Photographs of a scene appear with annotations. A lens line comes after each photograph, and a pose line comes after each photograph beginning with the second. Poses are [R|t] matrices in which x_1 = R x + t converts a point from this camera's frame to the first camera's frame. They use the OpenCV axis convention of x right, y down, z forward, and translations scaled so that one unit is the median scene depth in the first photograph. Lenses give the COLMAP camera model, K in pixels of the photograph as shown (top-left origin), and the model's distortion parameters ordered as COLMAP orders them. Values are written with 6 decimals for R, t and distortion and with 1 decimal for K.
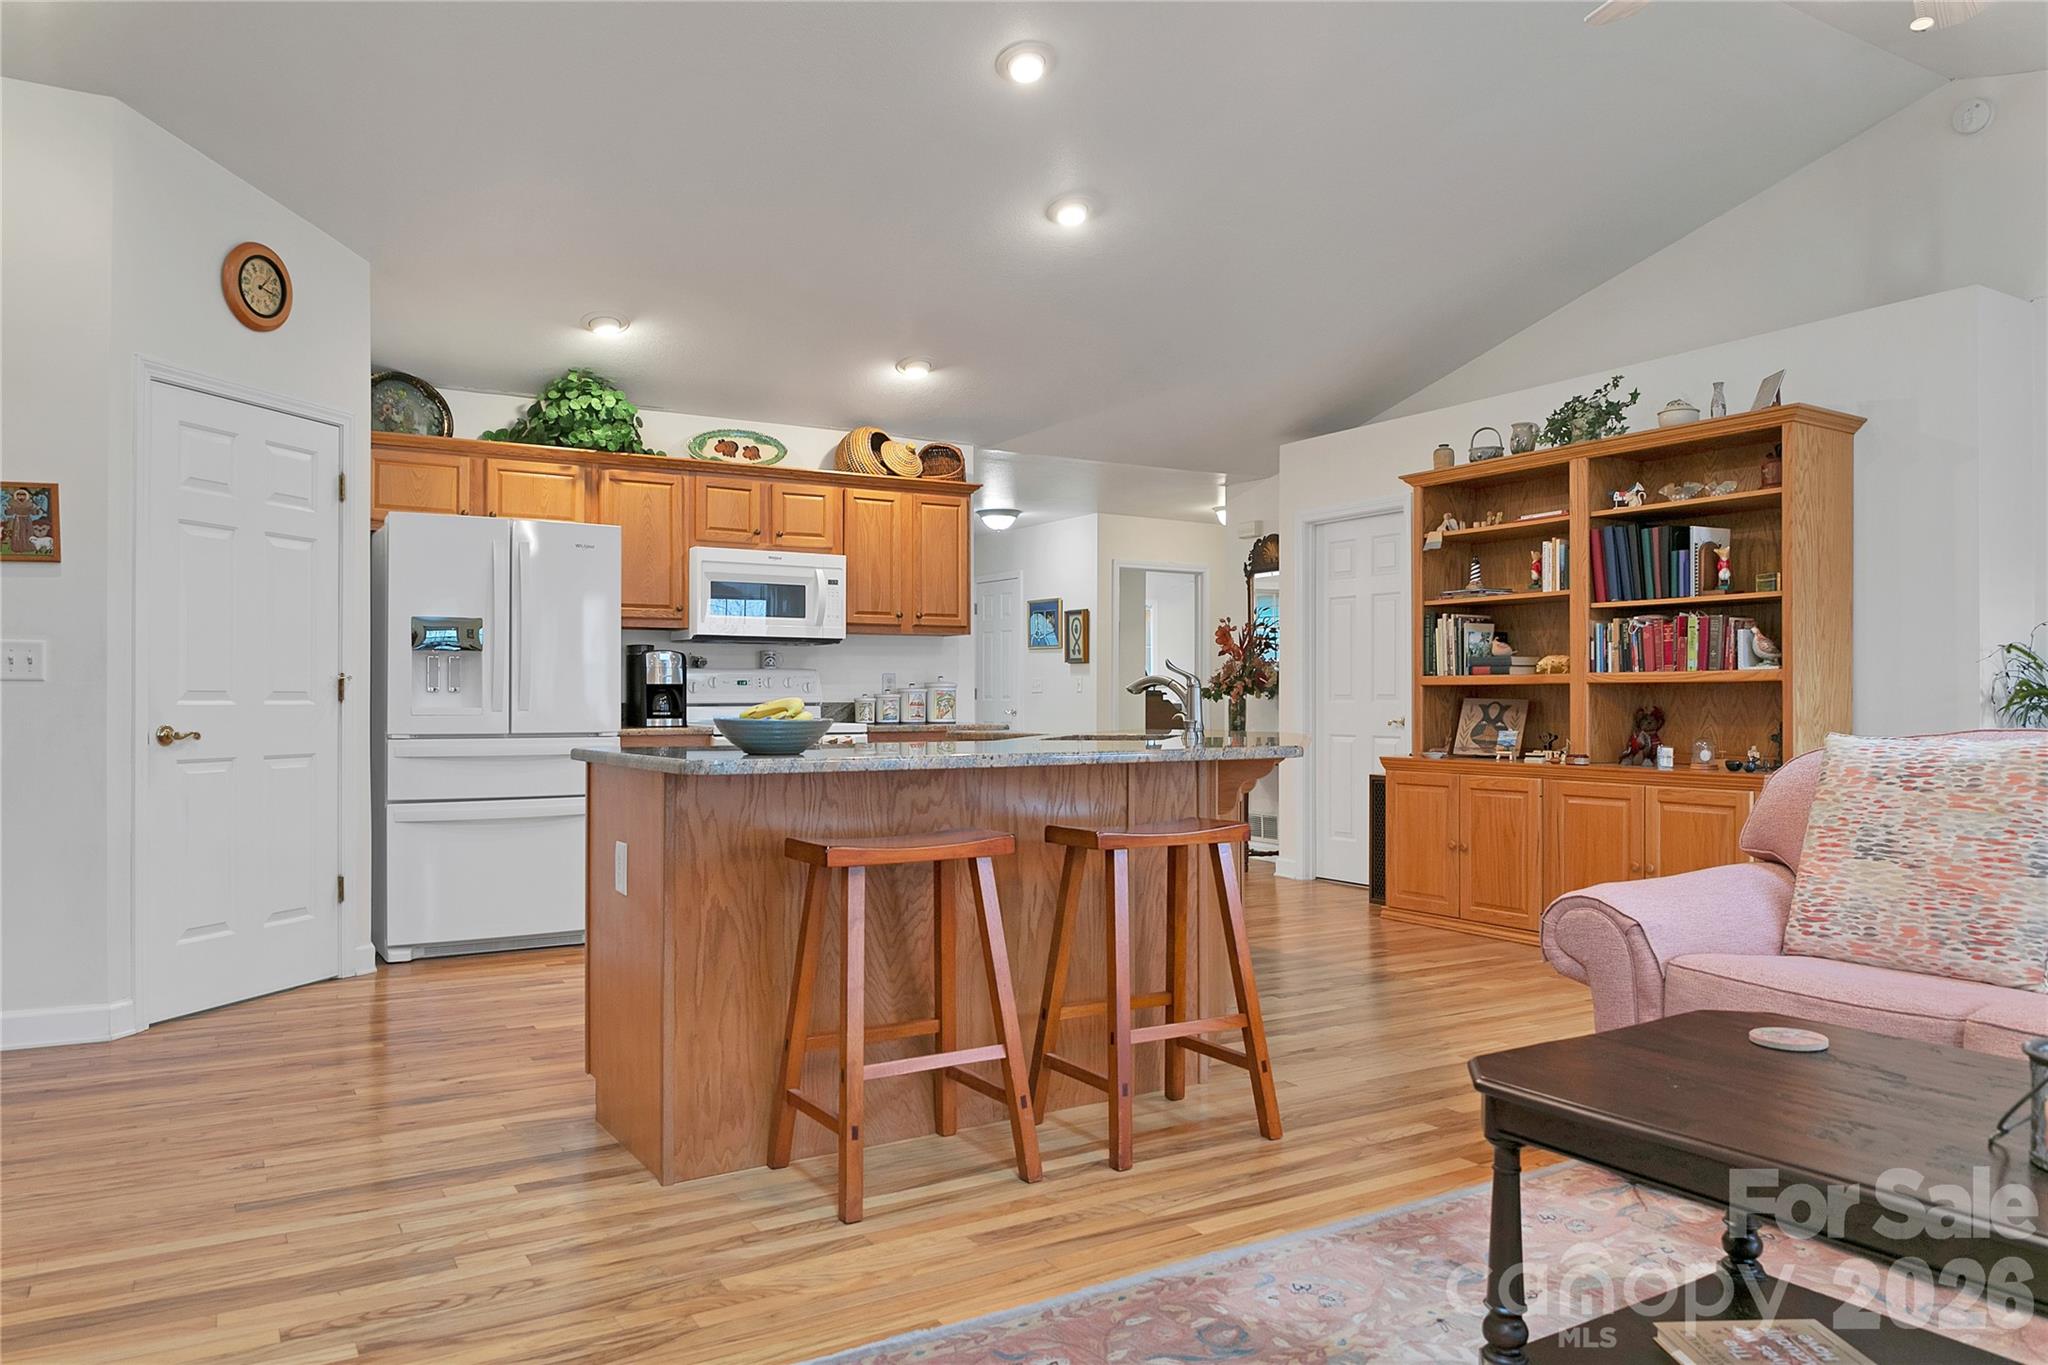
lens RADIAL K [[1359.0, 0, 1024.0], [0, 1359.0, 682.5], [0, 0, 1]] dist [-0.012482, -0.003916]
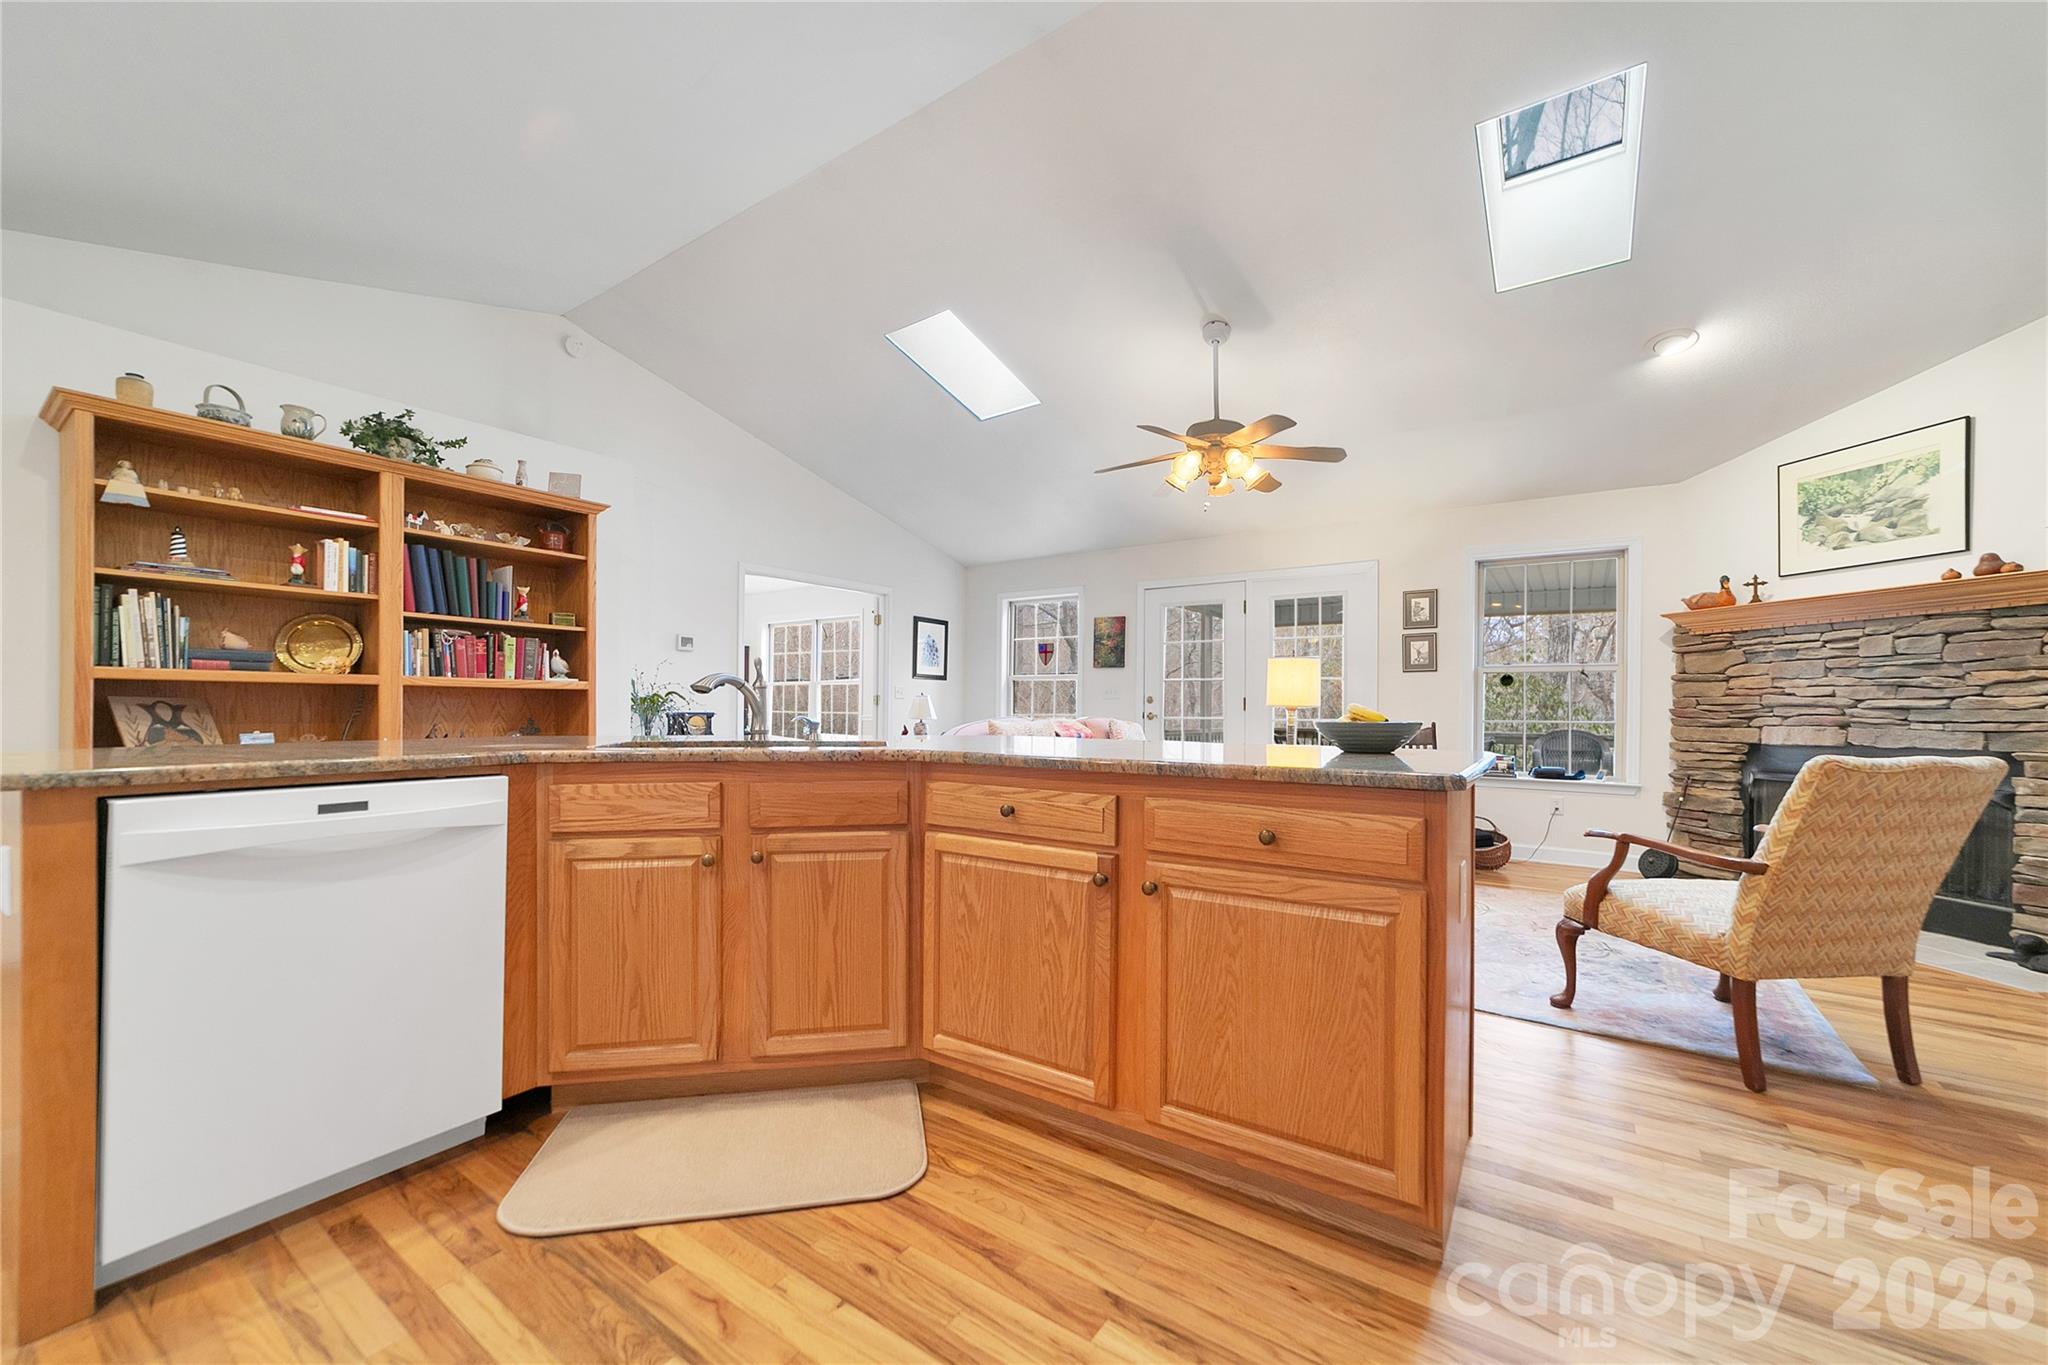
lens RADIAL K [[786.5, 0, 1025.9], [0, 786.5, 705.9], [0, 0, 1]] dist [-0.002431, 0.000259]
pose [[-0.392366, -0.001440, 0.919808, -0.341461], [-0.020267, 0.999770, -0.007080, 0.010803], [-0.919586, -0.021420, -0.392304, 0.762159]]
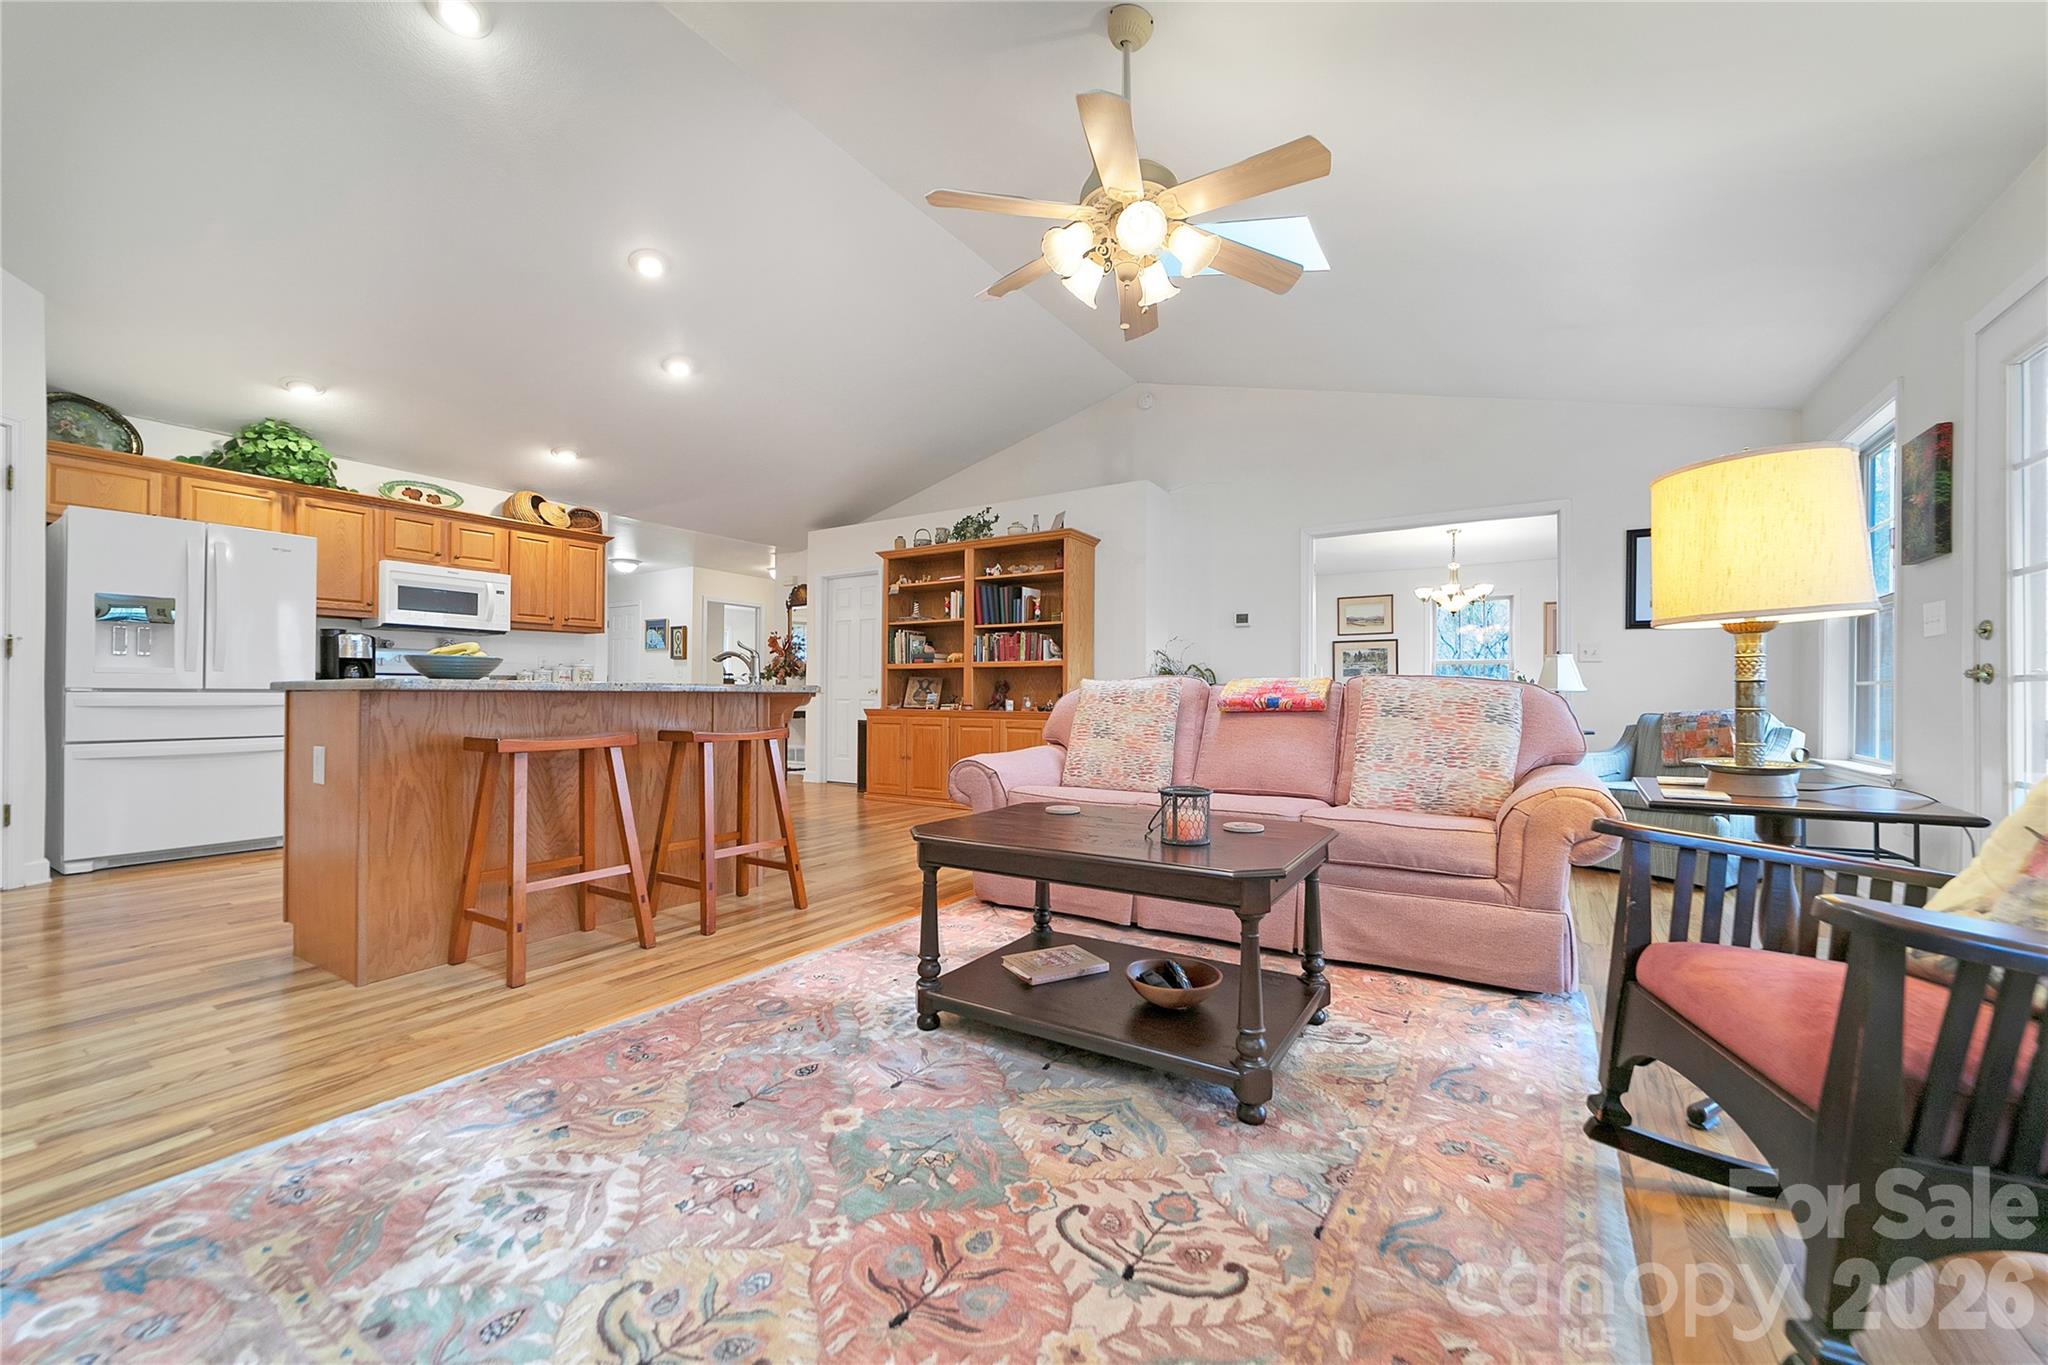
lens RADIAL K [[776.7, 0, 1026.4], [0, 776.7, 690.9], [0, 0, 1]] dist [-0.024938, 0.009416]
pose [[0.894646, 0.006596, 0.446728, -0.001790], [-0.009573, 0.999944, 0.004408, 0.026990], [-0.446674, -0.008221, 0.894659, -0.005483]]
